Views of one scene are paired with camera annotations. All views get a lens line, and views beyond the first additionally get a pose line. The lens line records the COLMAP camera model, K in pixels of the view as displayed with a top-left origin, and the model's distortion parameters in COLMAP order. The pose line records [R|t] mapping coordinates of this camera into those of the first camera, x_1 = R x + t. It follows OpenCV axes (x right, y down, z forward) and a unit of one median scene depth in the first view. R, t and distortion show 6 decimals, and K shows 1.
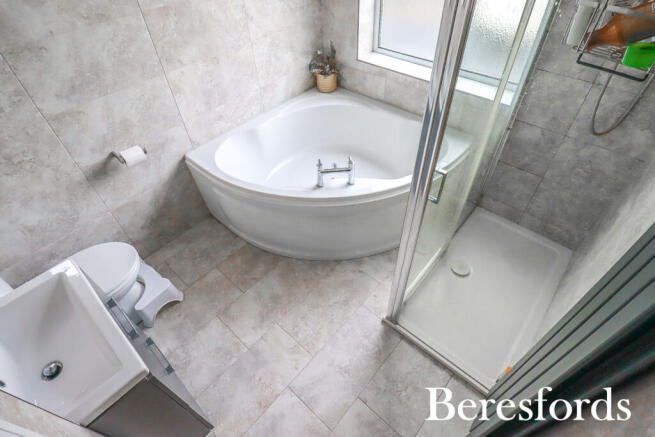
lens RADIAL K [[327.7, 0, 329.4], [0, 327.7, 210.4], [0, 0, 1]] dist [0.000366, -0.012601]
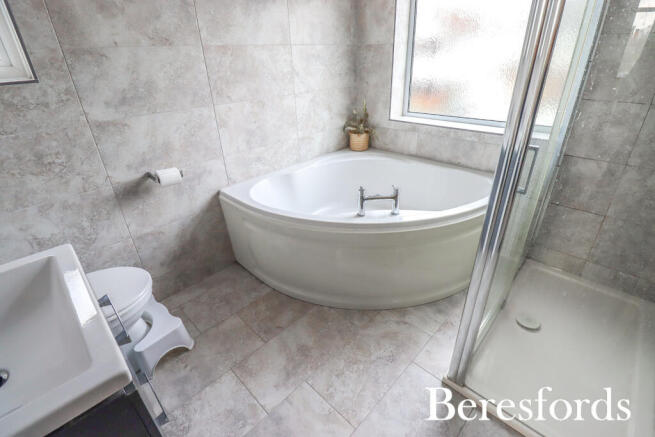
lens RADIAL K [[297.9, 0, 327.5], [0, 297.9, 218.5], [0, 0, 1]] dist [-0.000659, -0.011972]
pose [[0.998950, 0.022383, -0.039962, -0.088909], [-0.033501, 0.952008, -0.304233, 0.188660], [0.031235, 0.305252, 0.951759, 0.205807]]
